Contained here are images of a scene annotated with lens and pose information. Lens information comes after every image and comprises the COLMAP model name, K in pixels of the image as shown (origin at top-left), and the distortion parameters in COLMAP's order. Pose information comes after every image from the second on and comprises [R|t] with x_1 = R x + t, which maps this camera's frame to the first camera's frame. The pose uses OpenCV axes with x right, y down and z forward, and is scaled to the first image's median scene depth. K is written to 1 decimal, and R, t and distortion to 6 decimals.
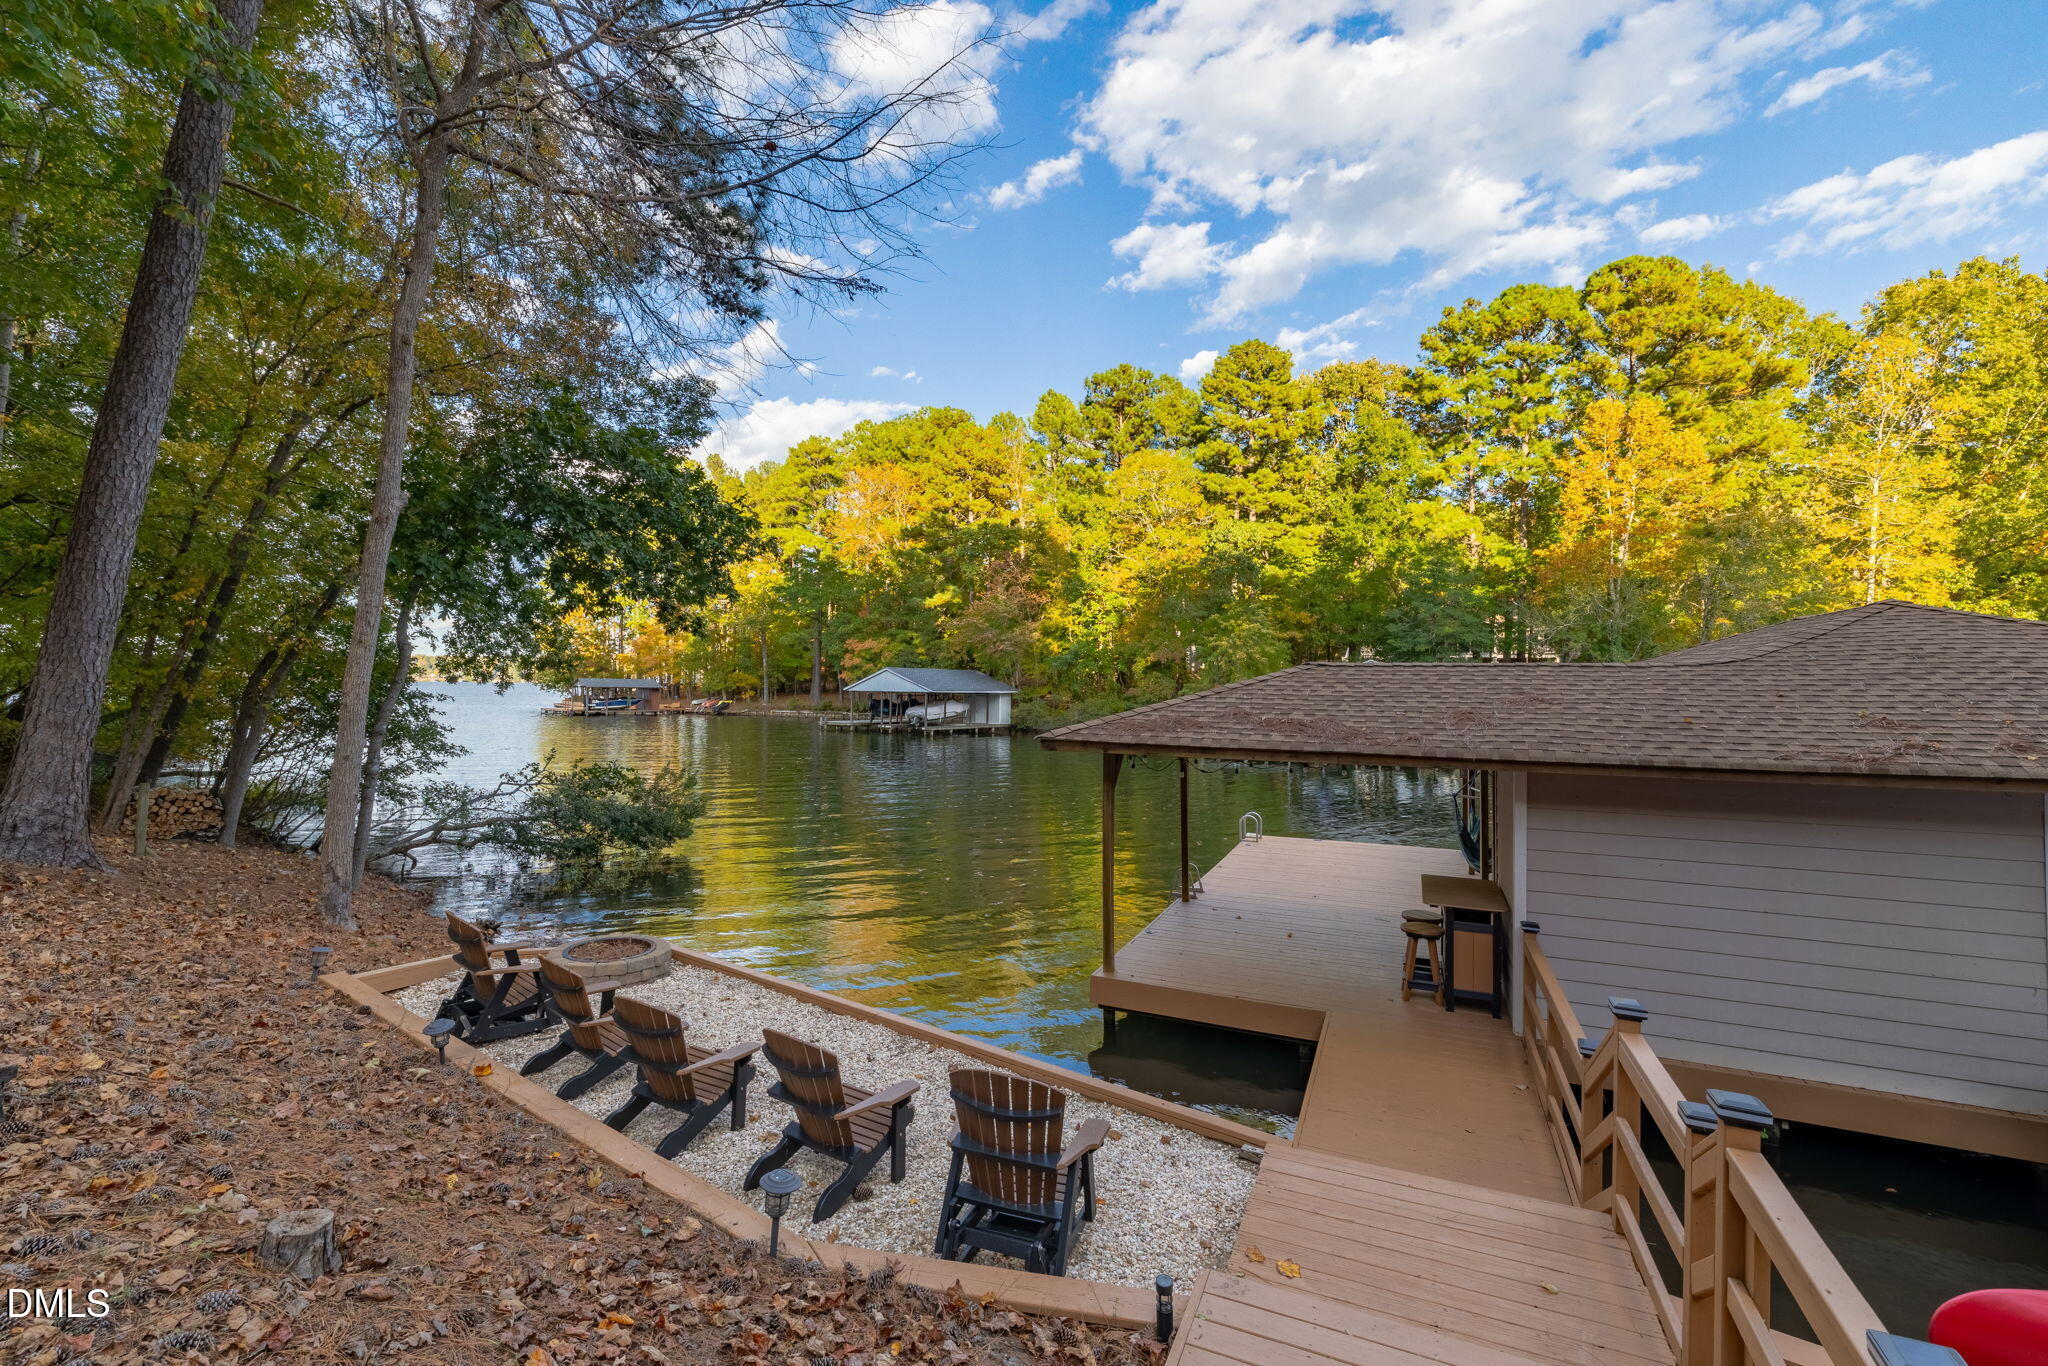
lens RADIAL K [[874.9, 0, 1012.4], [0, 874.9, 668.1], [0, 0, 1]] dist [0.001826, 0.000198]
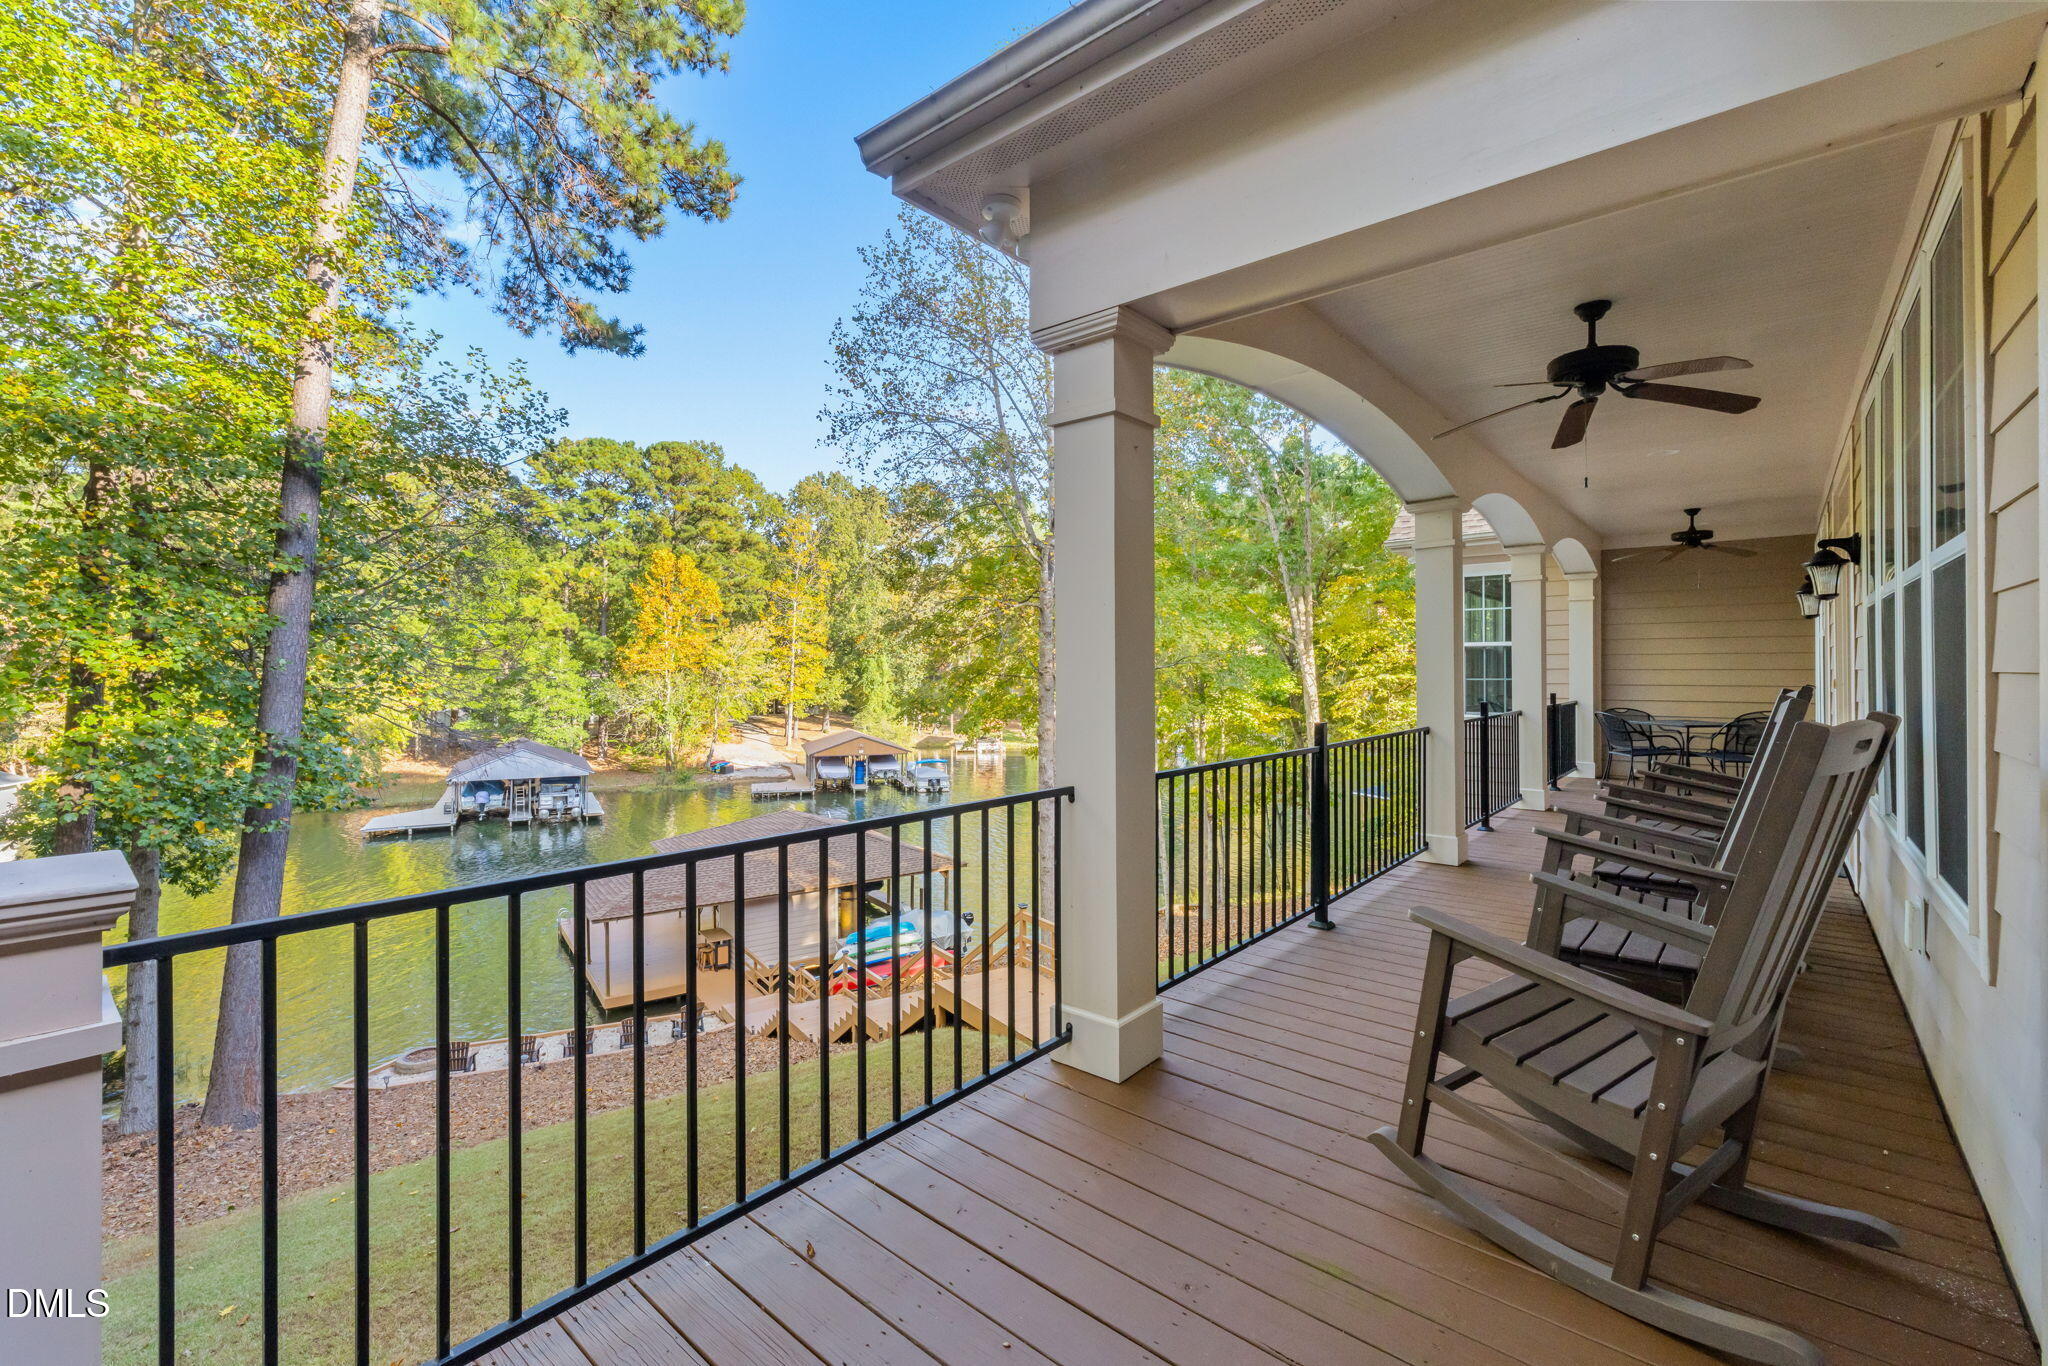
lens RADIAL K [[889.0, 0, 1014.3], [0, 889.0, 671.5], [0, 0, 1]] dist [-0.001408, 0.001521]
pose [[0.516567, -0.017356, 0.856071, -0.246798], [-0.011398, 0.999567, 0.027143, -0.118383], [-0.856171, -0.023779, 0.516145, -0.233495]]
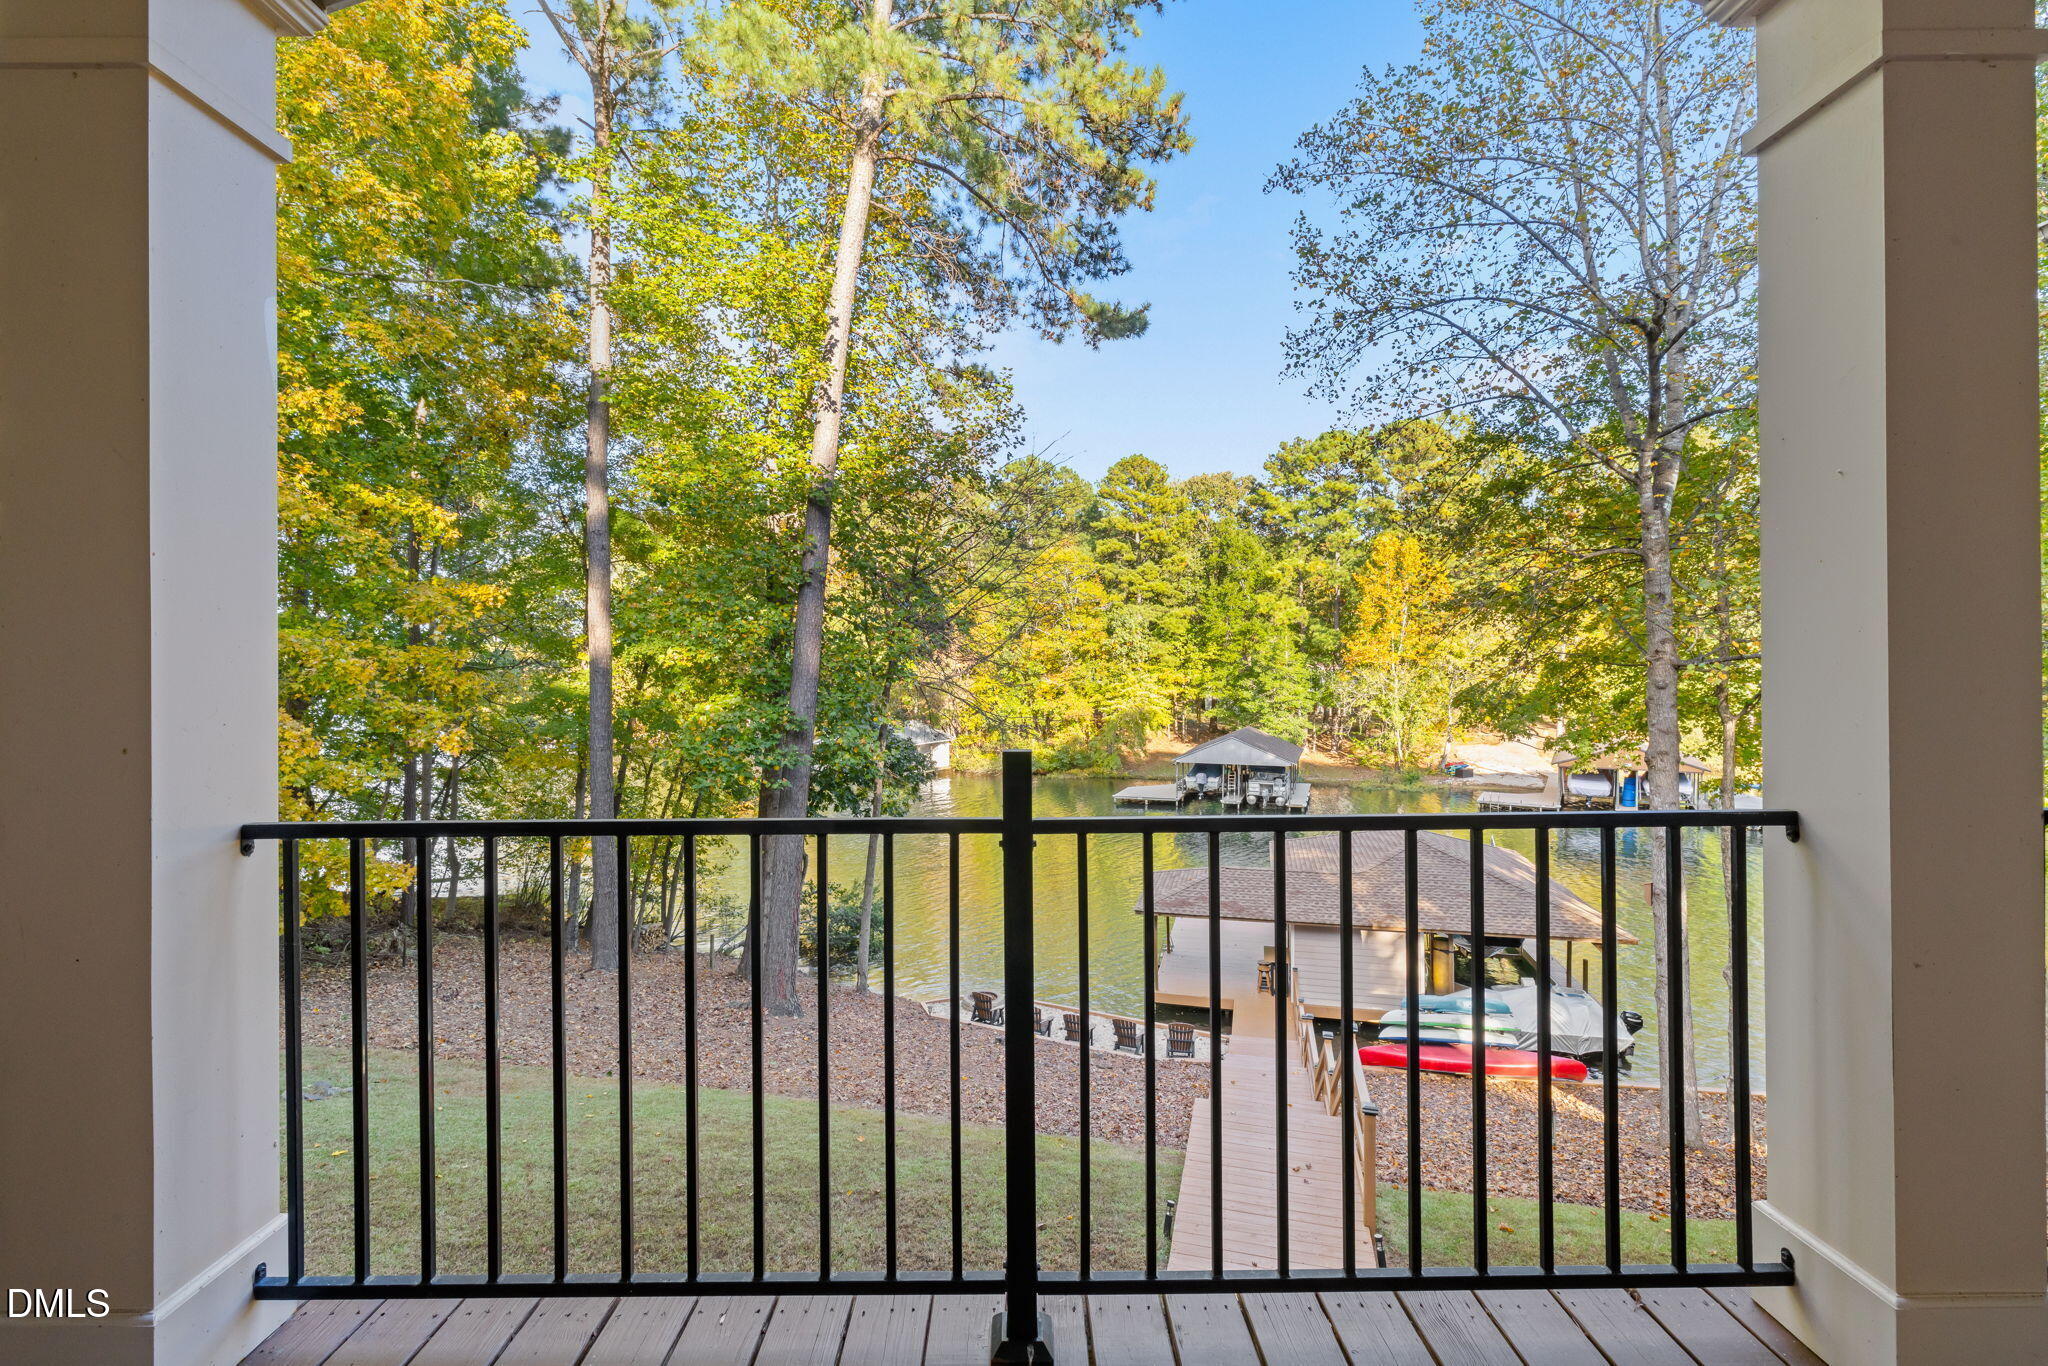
lens RADIAL K [[887.3, 0, 1013.1], [0, 887.3, 665.4], [0, 0, 1]] dist [0.003840, 0.000287]
pose [[0.987362, -0.019173, 0.157315, -0.115205], [0.015469, 0.999574, 0.024736, -0.114050], [-0.157722, -0.021990, 0.987239, -0.252889]]
